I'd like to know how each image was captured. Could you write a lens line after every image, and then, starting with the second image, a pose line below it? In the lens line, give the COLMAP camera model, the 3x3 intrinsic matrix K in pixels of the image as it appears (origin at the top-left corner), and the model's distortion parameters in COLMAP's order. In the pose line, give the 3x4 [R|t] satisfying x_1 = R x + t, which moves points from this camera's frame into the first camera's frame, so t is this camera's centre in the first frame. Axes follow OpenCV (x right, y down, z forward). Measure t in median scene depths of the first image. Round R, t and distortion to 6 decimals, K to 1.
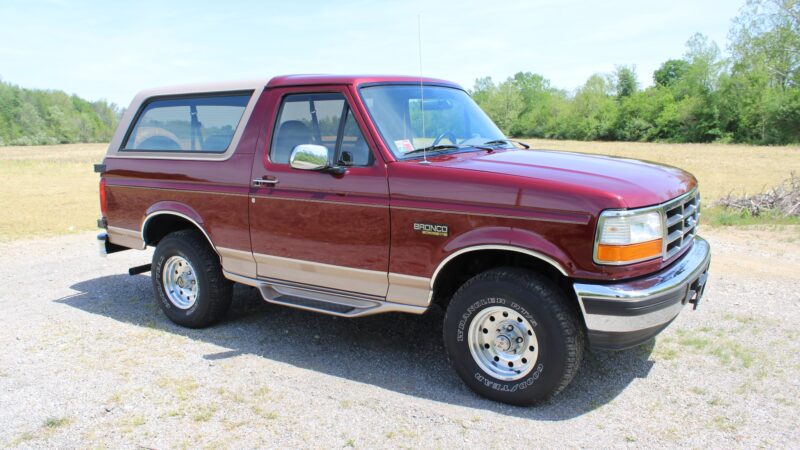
lens RADIAL K [[636.5, 0, 381.8], [0, 636.5, 211.7], [0, 0, 1]] dist [-0.118451, 0.015162]
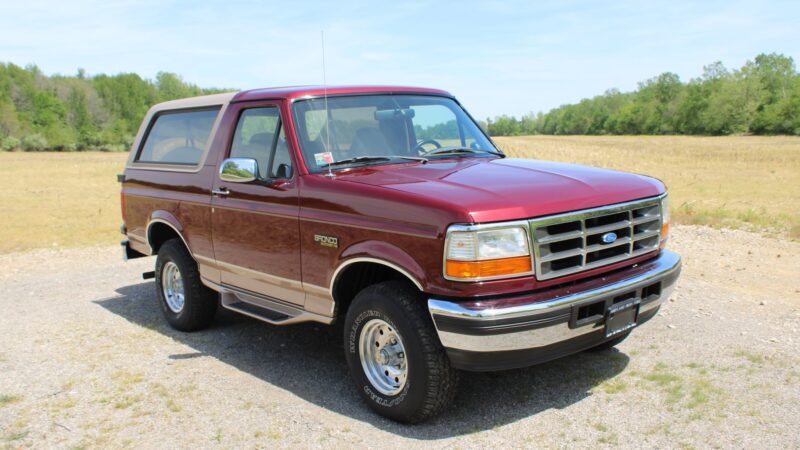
lens RADIAL K [[723.4, 0, 394.2], [0, 723.4, 217.7], [0, 0, 1]] dist [-0.077990, -0.013716]
pose [[0.963600, 0.012656, -0.267050, 0.411688], [-0.014271, 0.999890, -0.004108, -0.005248], [0.266968, 0.007769, 0.963674, -0.075594]]
